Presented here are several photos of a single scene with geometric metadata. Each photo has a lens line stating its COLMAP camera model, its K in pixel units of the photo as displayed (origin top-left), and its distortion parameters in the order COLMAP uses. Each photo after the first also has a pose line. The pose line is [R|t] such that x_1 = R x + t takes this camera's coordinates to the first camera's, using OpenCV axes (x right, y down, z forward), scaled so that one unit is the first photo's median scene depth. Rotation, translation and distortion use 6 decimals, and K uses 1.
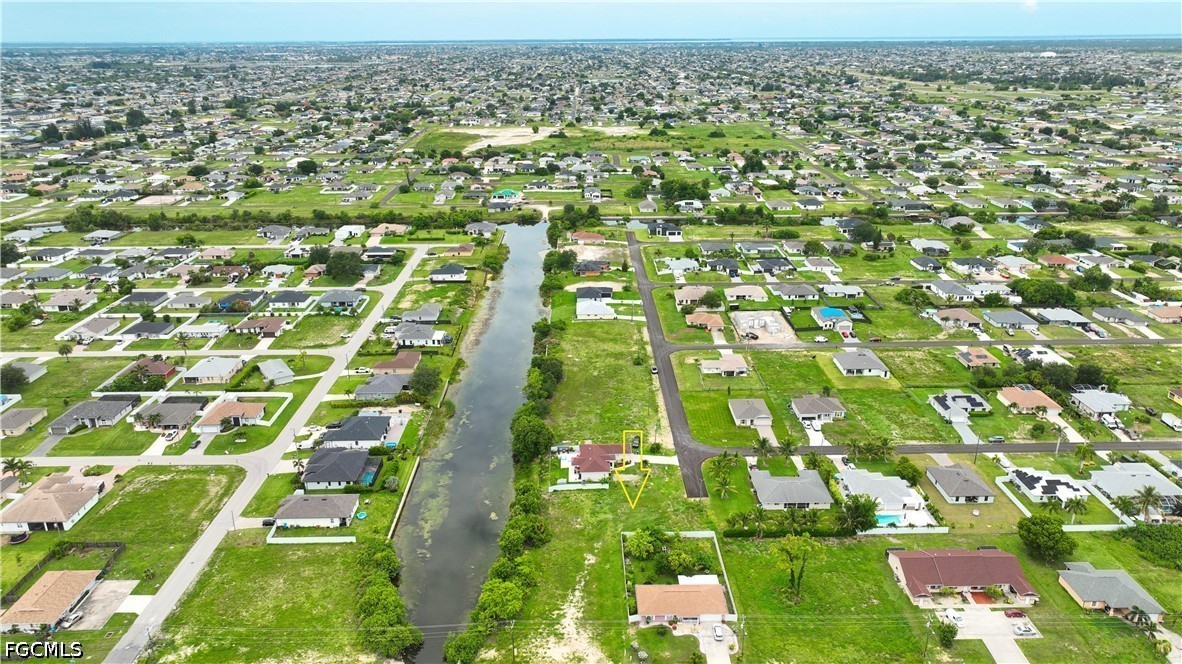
lens RADIAL K [[832.4, 0, 594.2], [0, 832.4, 332.6], [0, 0, 1]] dist [0.007271, 0.005869]
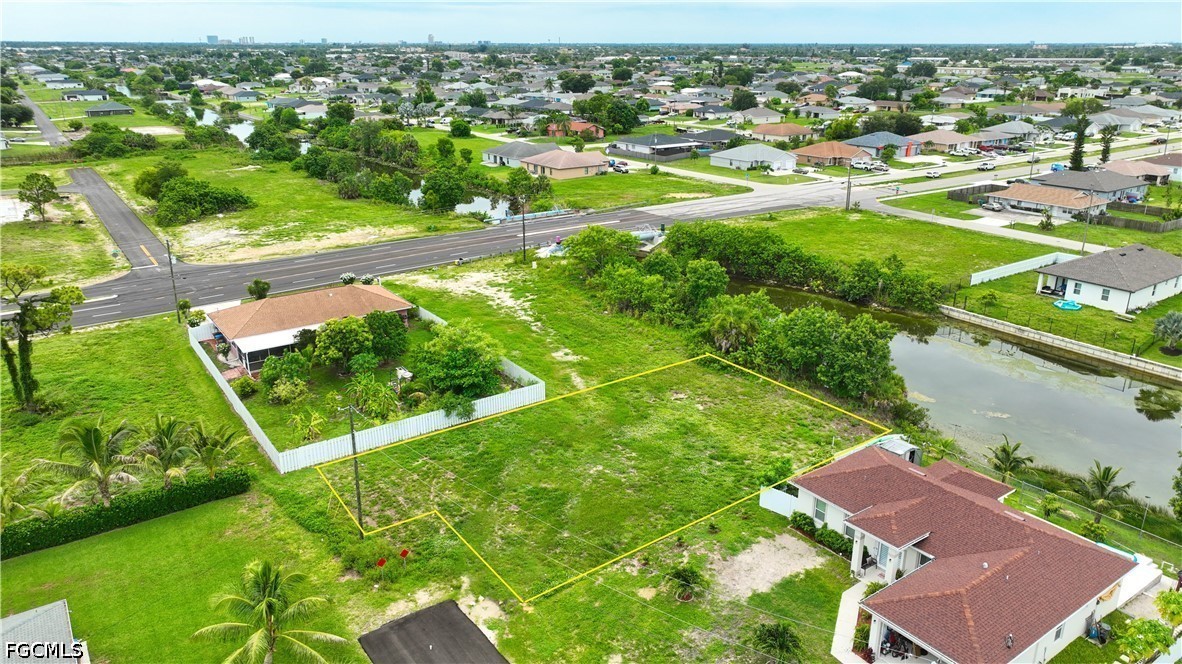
lens RADIAL K [[832.4, 0, 594.2], [0, 832.4, 332.6], [0, 0, 1]] dist [0.007271, 0.005869]
pose [[-0.825295, 0.191425, -0.531267, 0.117960], [-0.186343, 0.795777, 0.576207, 0.007728], [0.533071, 0.574539, -0.621080, 0.718046]]
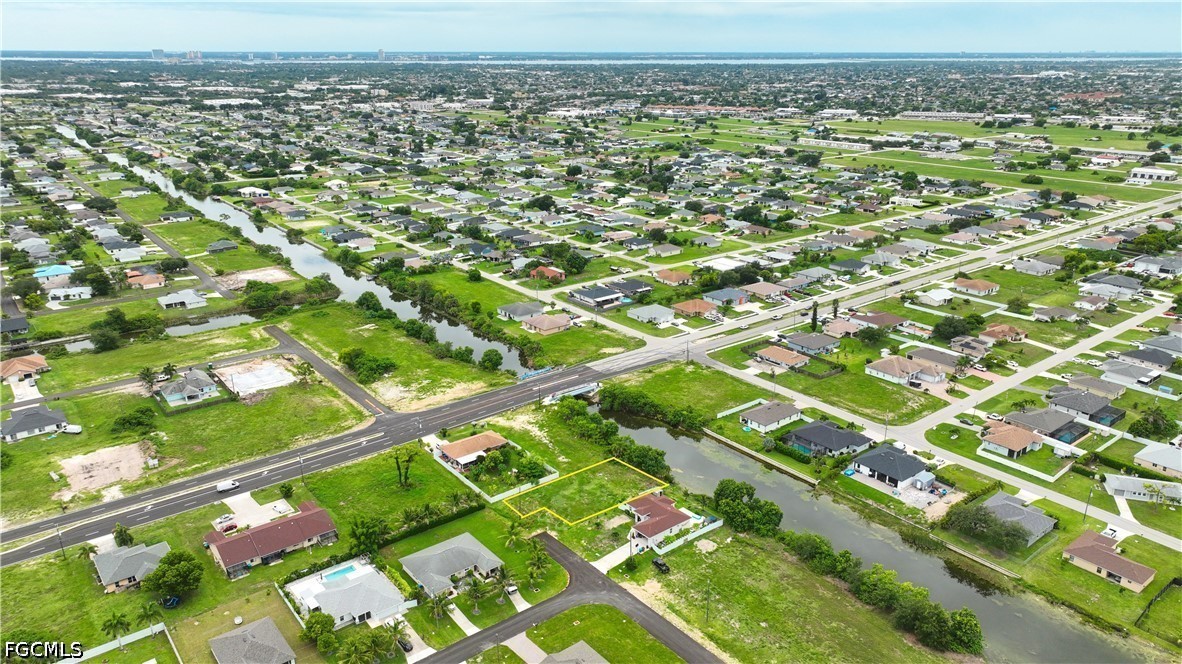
lens RADIAL K [[832.4, 0, 594.2], [0, 832.4, 332.6], [0, 0, 1]] dist [0.007271, 0.005869]
pose [[-0.790273, 0.203773, -0.577880, 0.369215], [-0.203428, 0.802347, 0.561121, -0.342150], [0.578002, 0.560995, -0.592620, 0.947280]]
